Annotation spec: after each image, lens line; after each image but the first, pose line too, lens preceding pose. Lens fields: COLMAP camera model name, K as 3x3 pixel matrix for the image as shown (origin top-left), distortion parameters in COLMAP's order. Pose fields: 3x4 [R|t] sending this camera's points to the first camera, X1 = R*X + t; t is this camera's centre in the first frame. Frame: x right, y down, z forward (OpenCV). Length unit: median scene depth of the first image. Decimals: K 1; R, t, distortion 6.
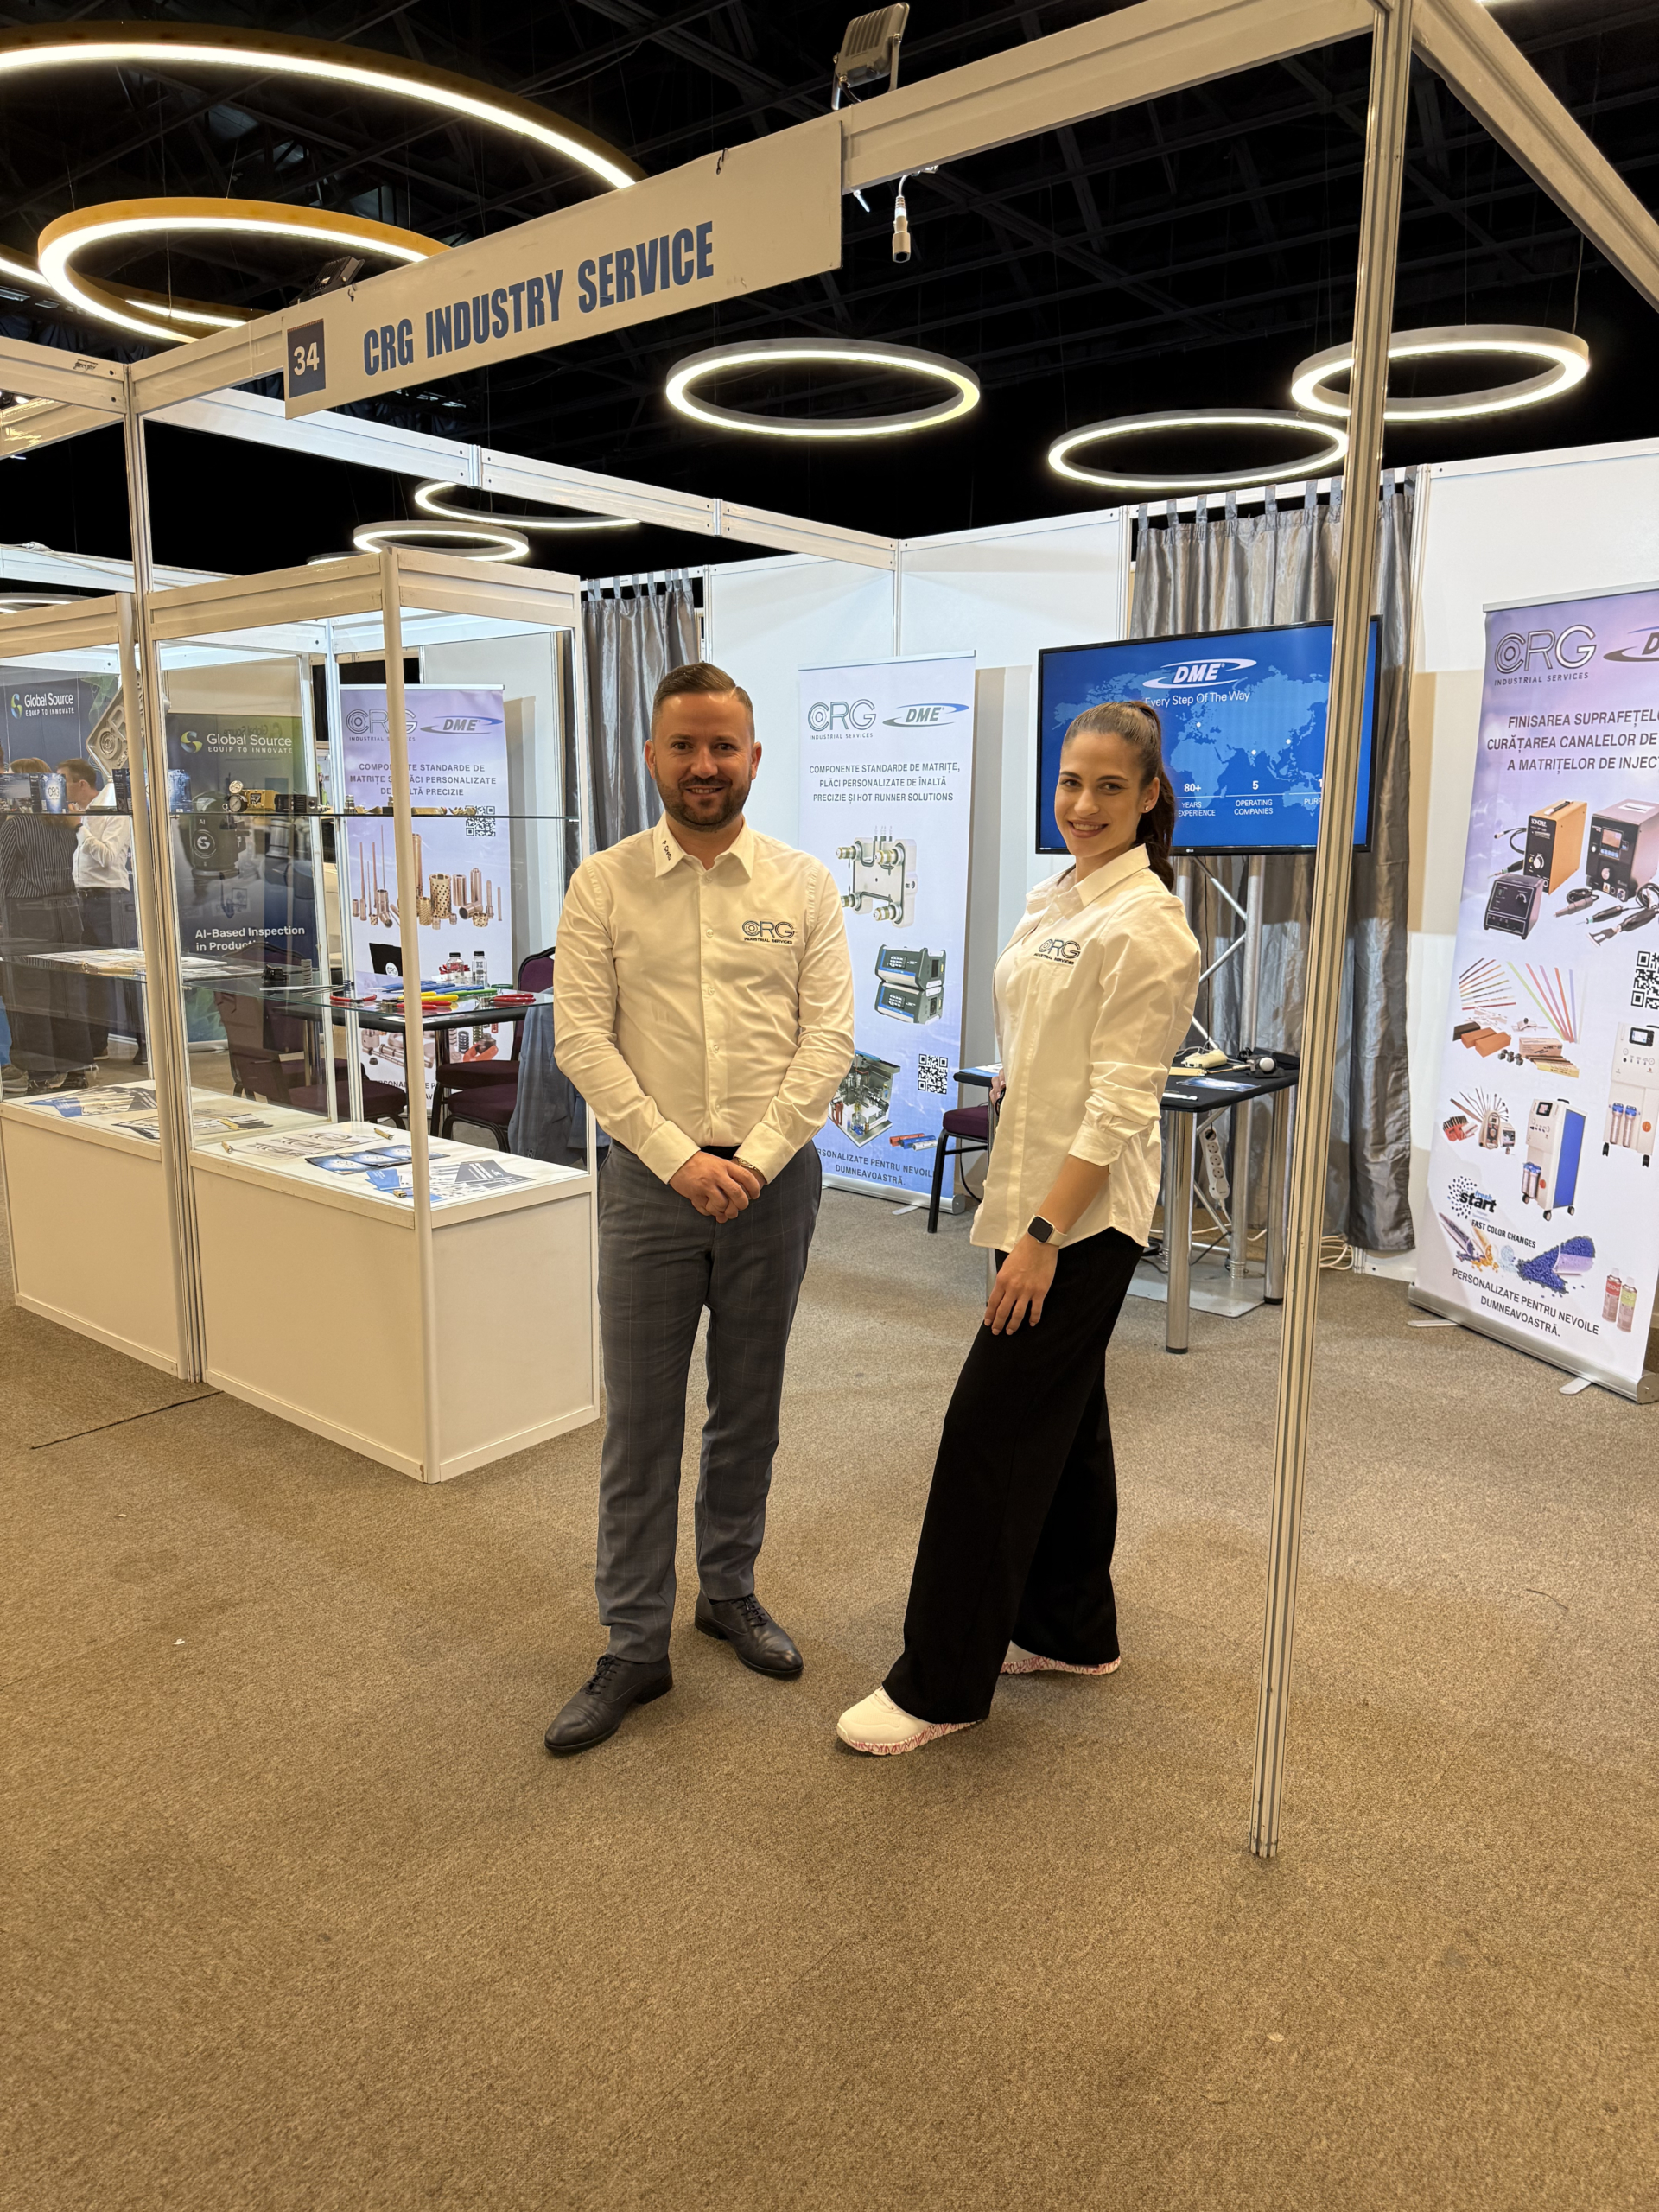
lens RADIAL K [[1549.9, 0, 835.3], [0, 1549.9, 1109.6], [0, 0, 1]] dist [0.028564, -0.034700]
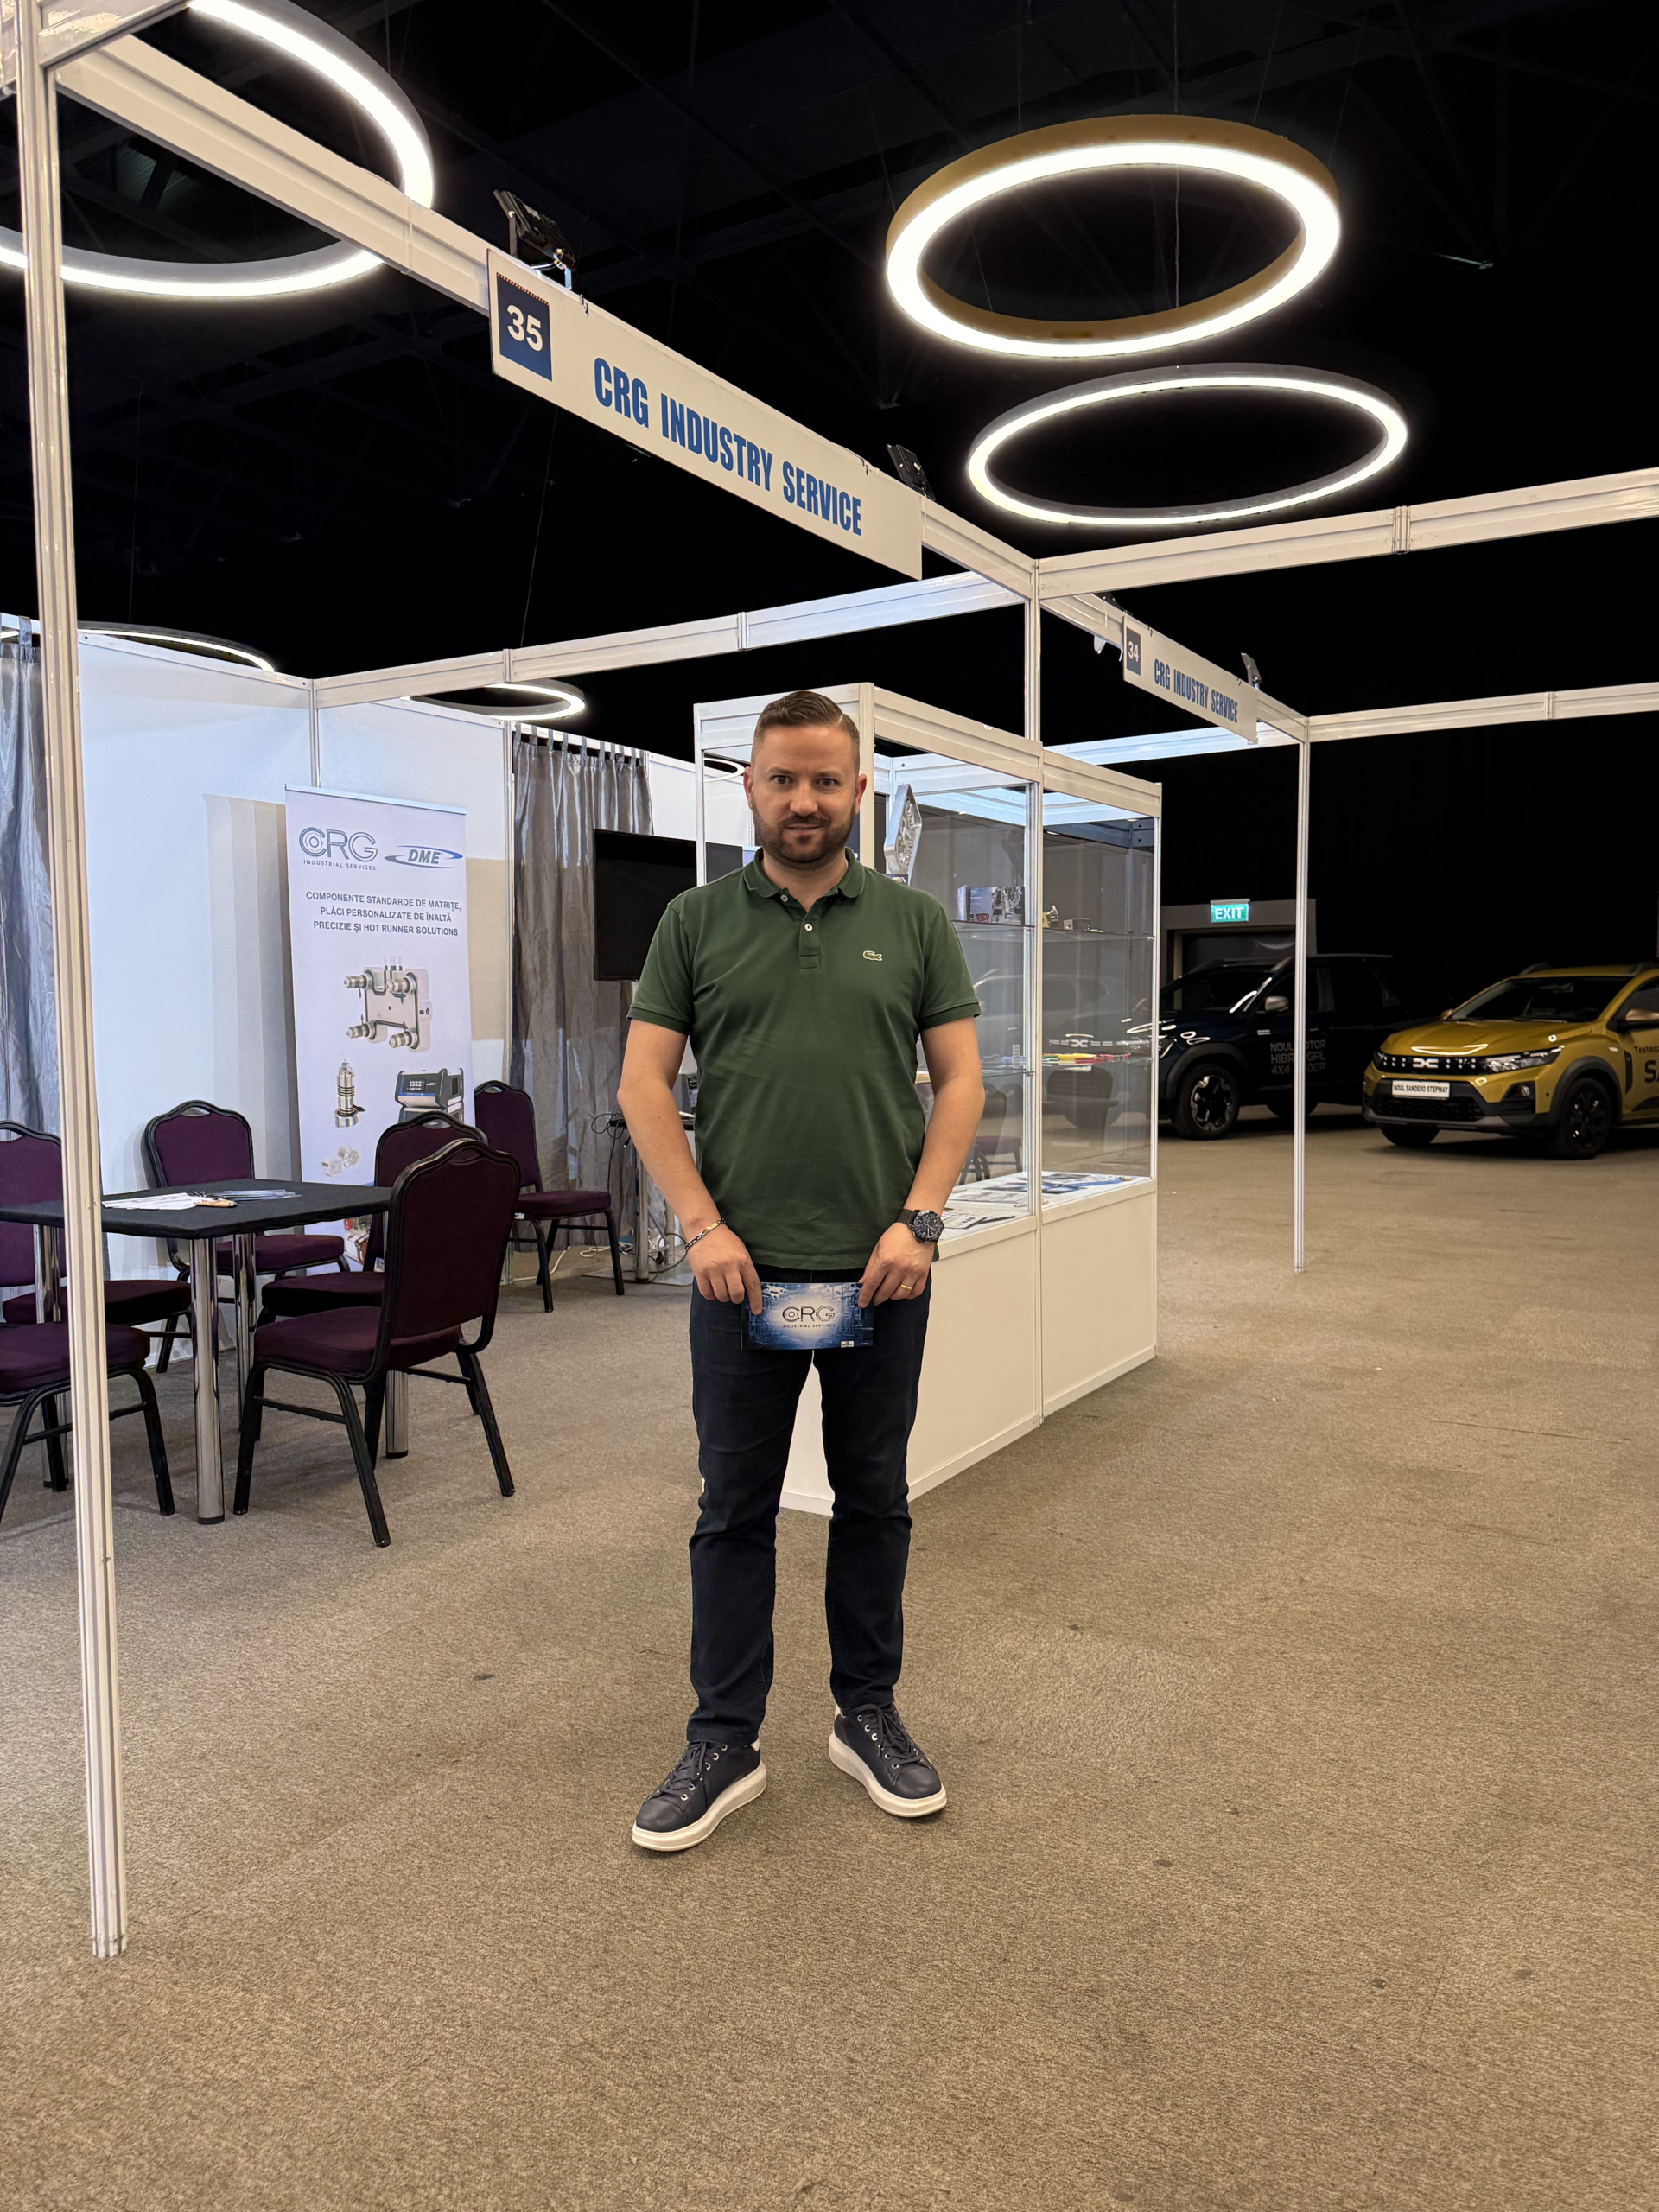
lens RADIAL K [[1549.9, 0, 825.8], [0, 1549.9, 1091.6], [0, 0, 1]] dist [0.028564, -0.034700]
pose [[-0.134655, -0.058642, 0.989156, -1.383931], [0.194095, 0.977348, 0.084365, -0.170128], [-0.971697, 0.203350, -0.120223, 1.159925]]
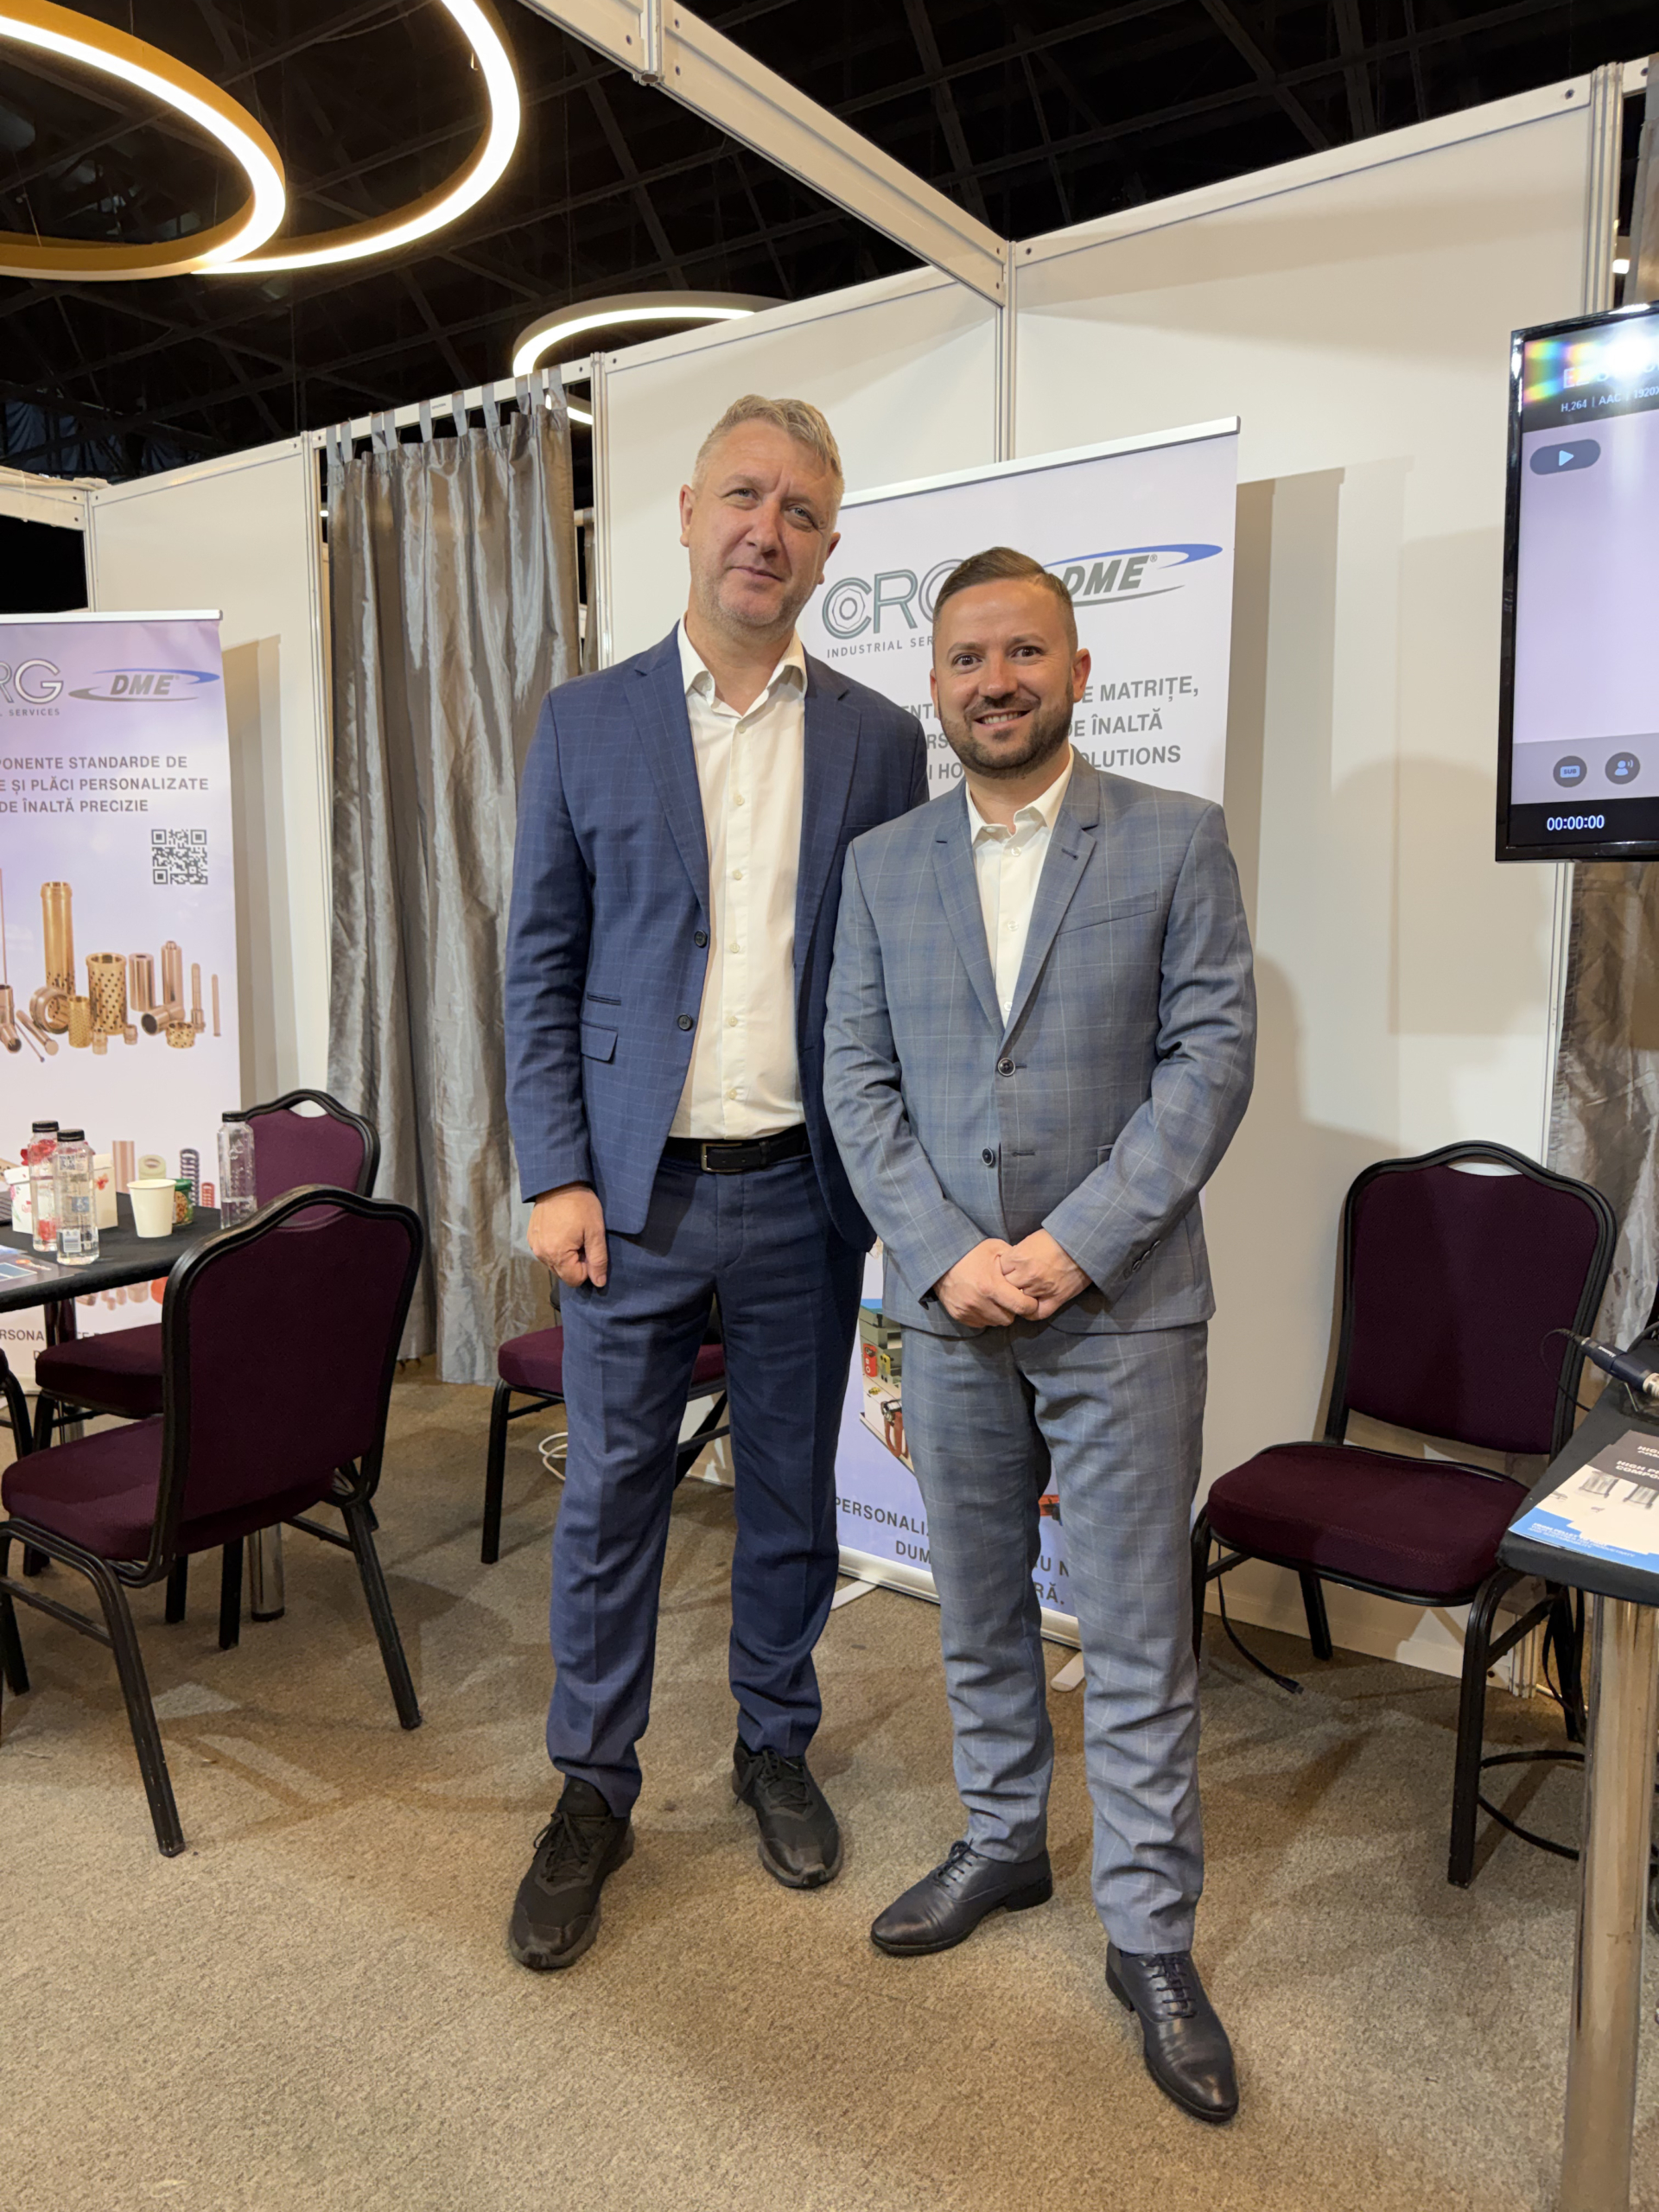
lens RADIAL K [[1549.9, 0, 811.3], [0, 1549.9, 1093.7], [0, 0, 1]] dist [0.028564, -0.034700]
pose [[0.996676, -0.018595, 0.079316, -0.085690], [0.024105, 0.997319, -0.069087, -0.098954], [-0.077819, 0.070770, 0.994453, 0.740097]]
